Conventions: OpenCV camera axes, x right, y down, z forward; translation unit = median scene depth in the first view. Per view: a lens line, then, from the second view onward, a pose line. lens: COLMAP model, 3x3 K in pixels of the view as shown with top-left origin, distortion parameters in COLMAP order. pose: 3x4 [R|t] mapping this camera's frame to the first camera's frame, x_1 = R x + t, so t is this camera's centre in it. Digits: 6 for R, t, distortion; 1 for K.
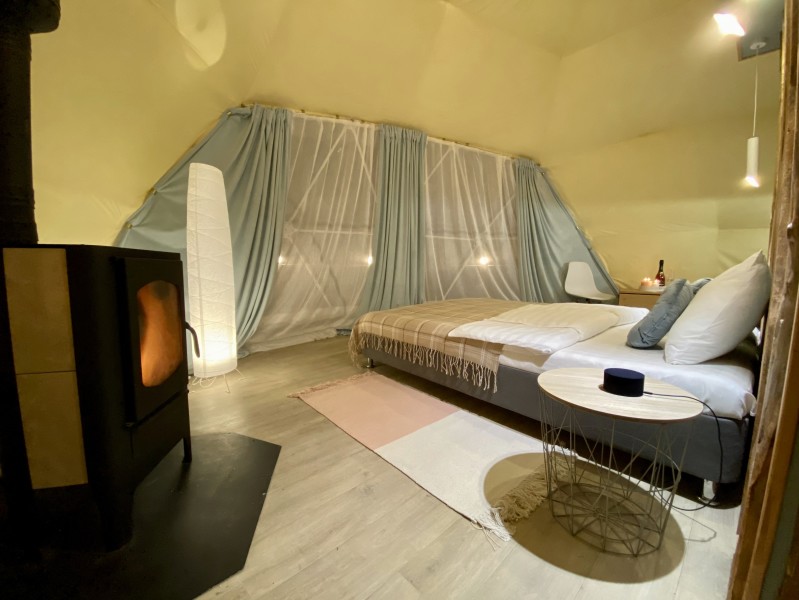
lens RADIAL K [[326.7, 0, 399.3], [0, 326.7, 299.9], [0, 0, 1]] dist [-0.003853, -0.000952]
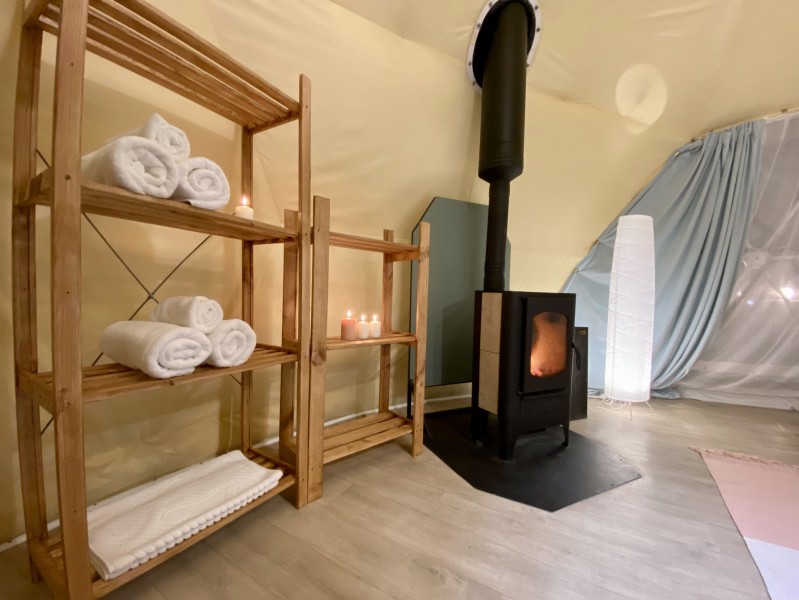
lens RADIAL K [[326.7, 0, 399.4], [0, 326.7, 303.7], [0, 0, 1]] dist [-0.003853, -0.000952]
pose [[0.280318, 0.038521, -0.959134, 0.258056], [-0.121859, 0.992538, 0.004247, -0.007566], [0.952141, 0.115689, 0.282921, -0.064890]]
